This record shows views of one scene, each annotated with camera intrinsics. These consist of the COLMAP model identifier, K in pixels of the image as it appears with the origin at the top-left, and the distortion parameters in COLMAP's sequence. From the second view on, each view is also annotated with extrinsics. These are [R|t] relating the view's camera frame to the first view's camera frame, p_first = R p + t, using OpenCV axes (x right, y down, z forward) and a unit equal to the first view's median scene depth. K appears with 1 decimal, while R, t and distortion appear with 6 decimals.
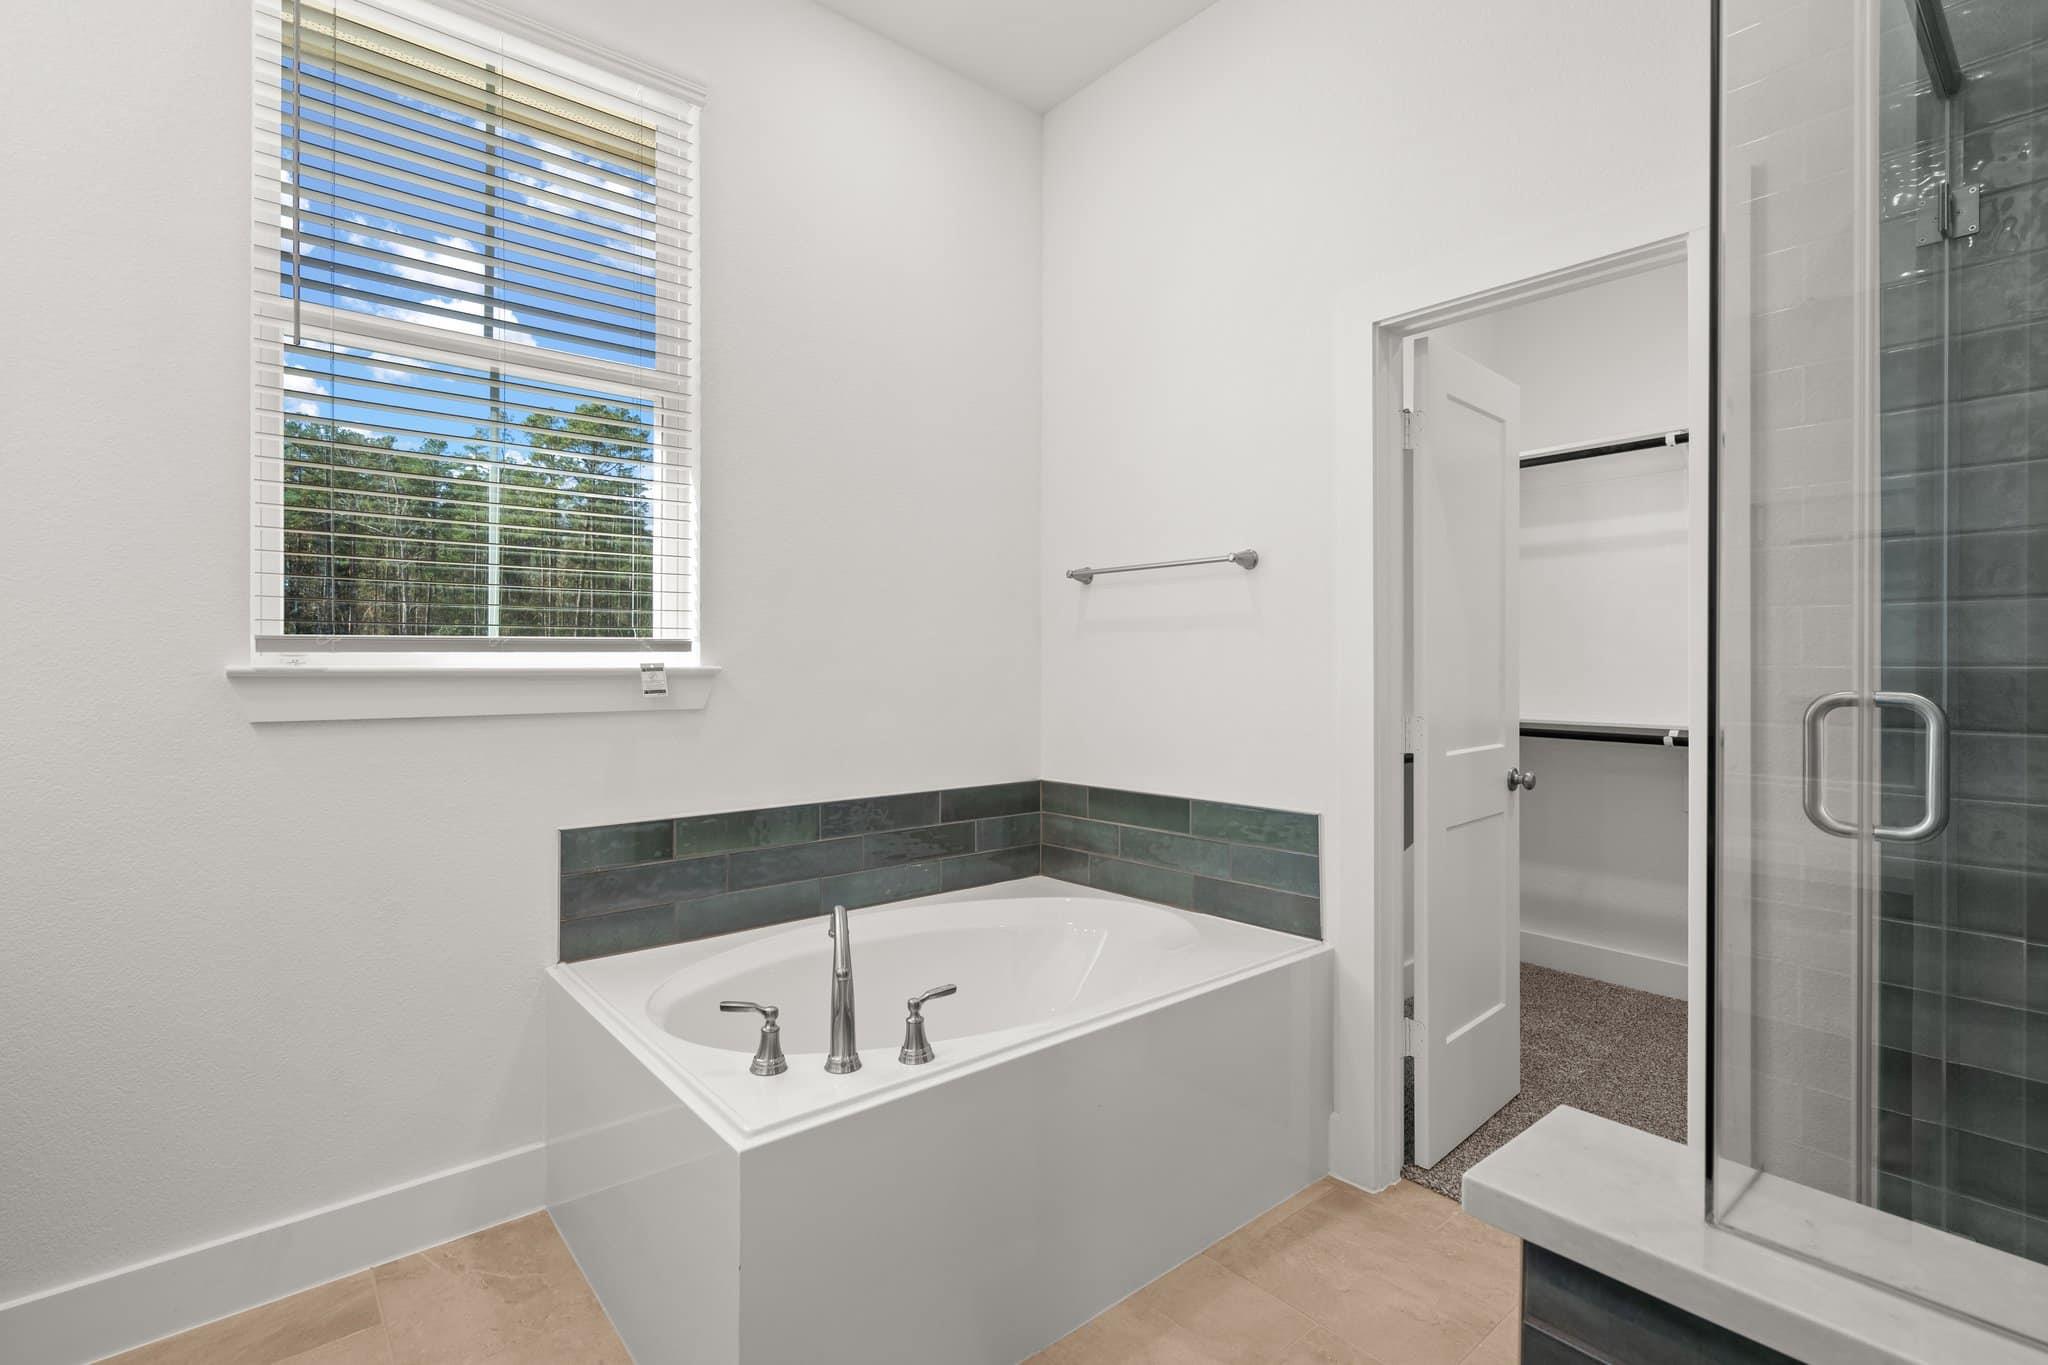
lens RADIAL K [[922.0, 0, 1016.6], [0, 922.0, 666.4], [0, 0, 1]] dist [-0.002392, -0.000425]
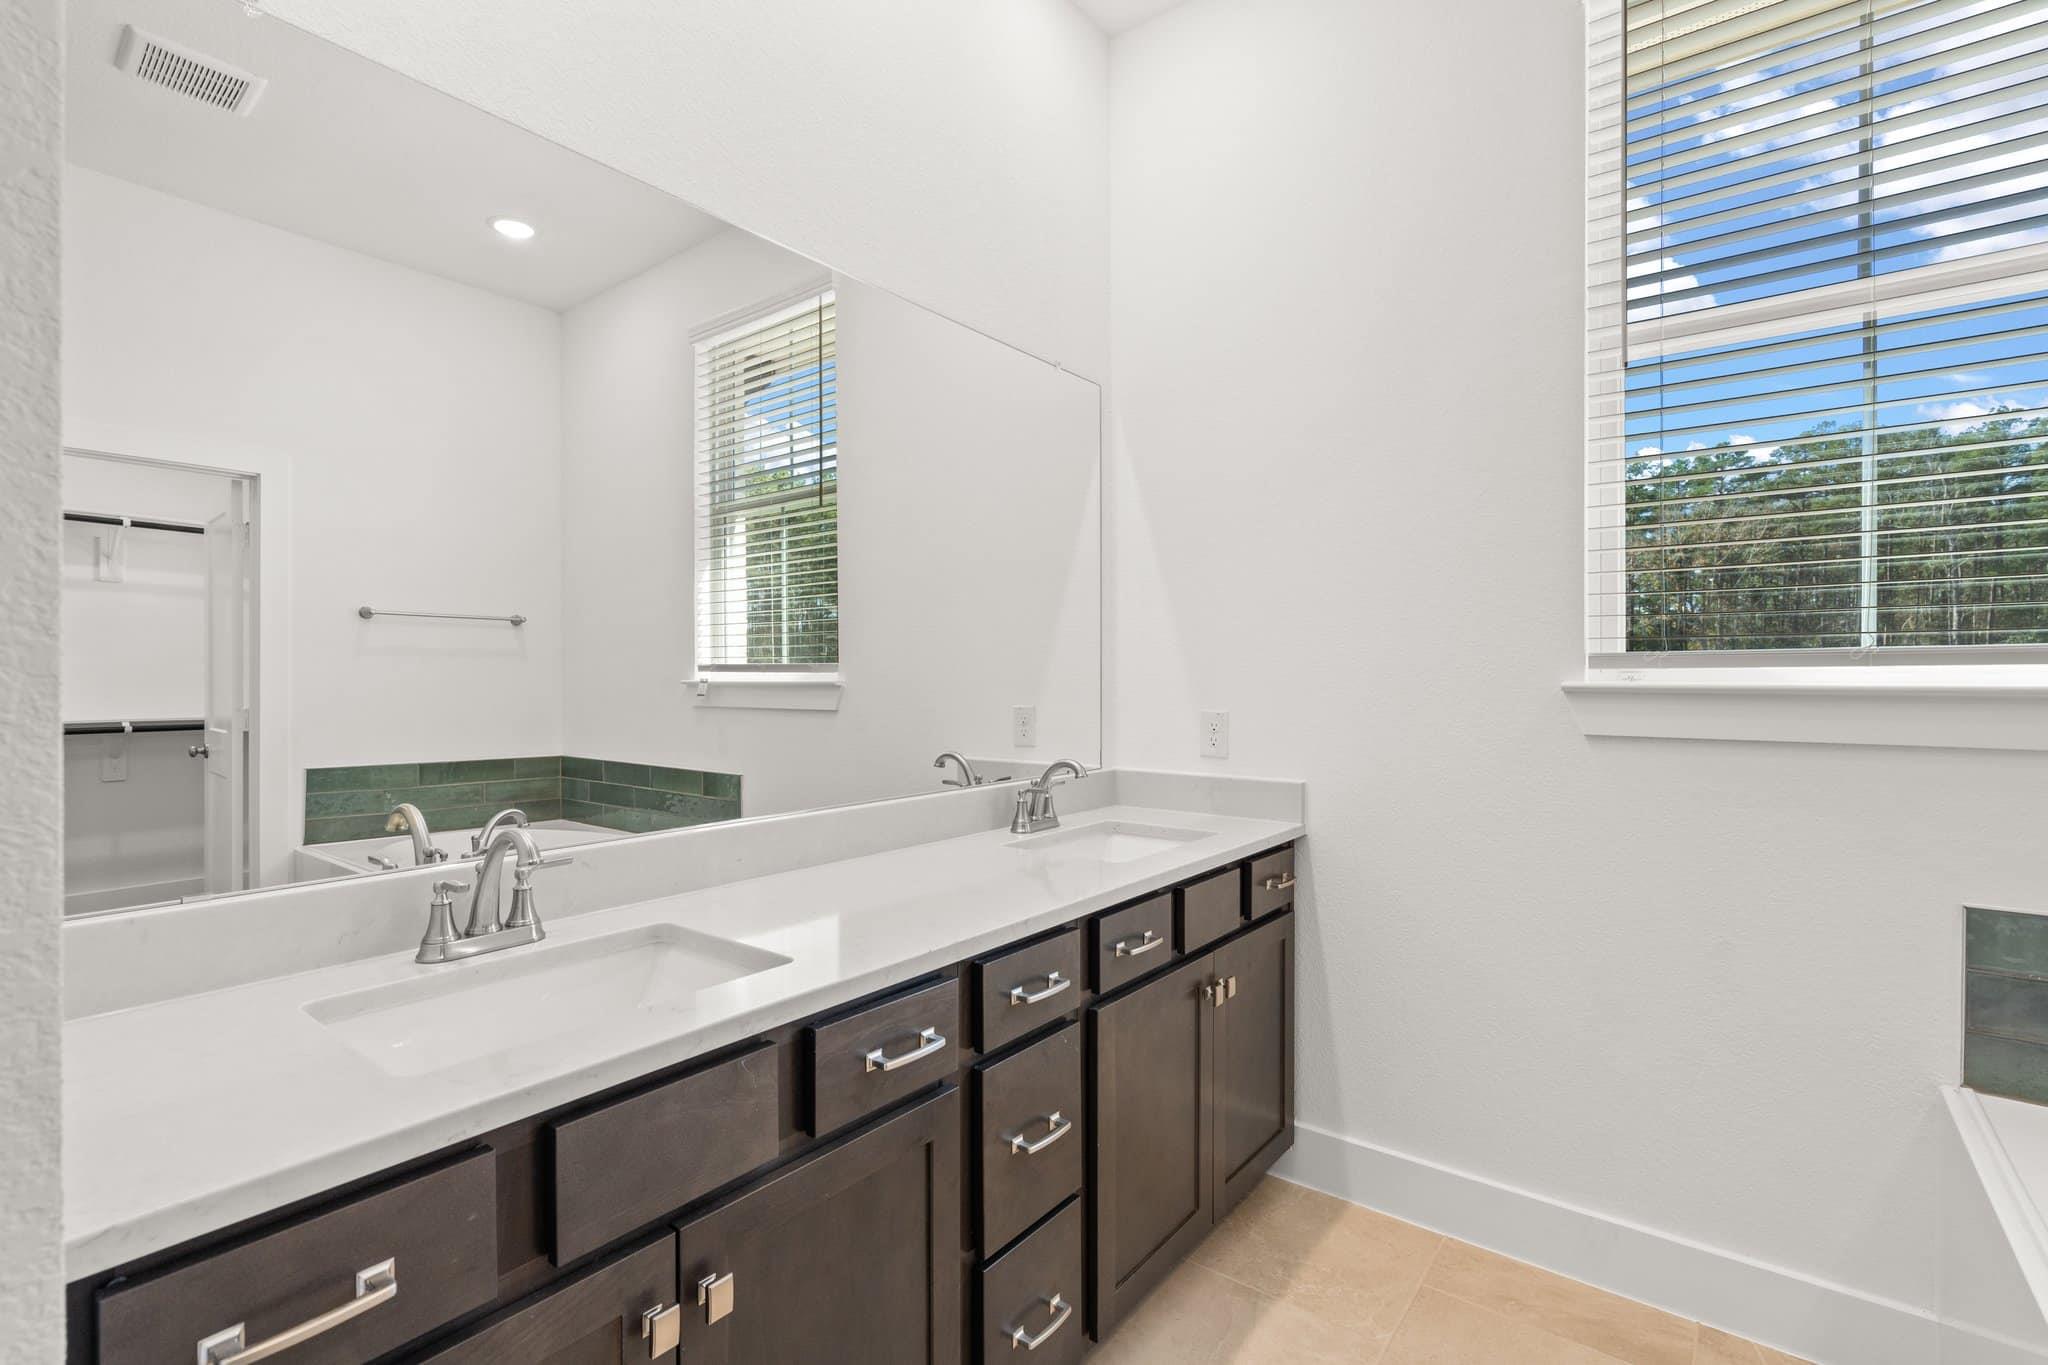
lens RADIAL K [[964.8, 0, 1024.0], [0, 964.8, 682.5], [0, 0, 1]] dist [0.001304, -0.000309]
pose [[0.205581, 0.004664, -0.978629, 0.117178], [-0.004670, 0.999982, 0.003785, -0.001209], [0.978629, 0.003792, 0.205599, 0.117870]]
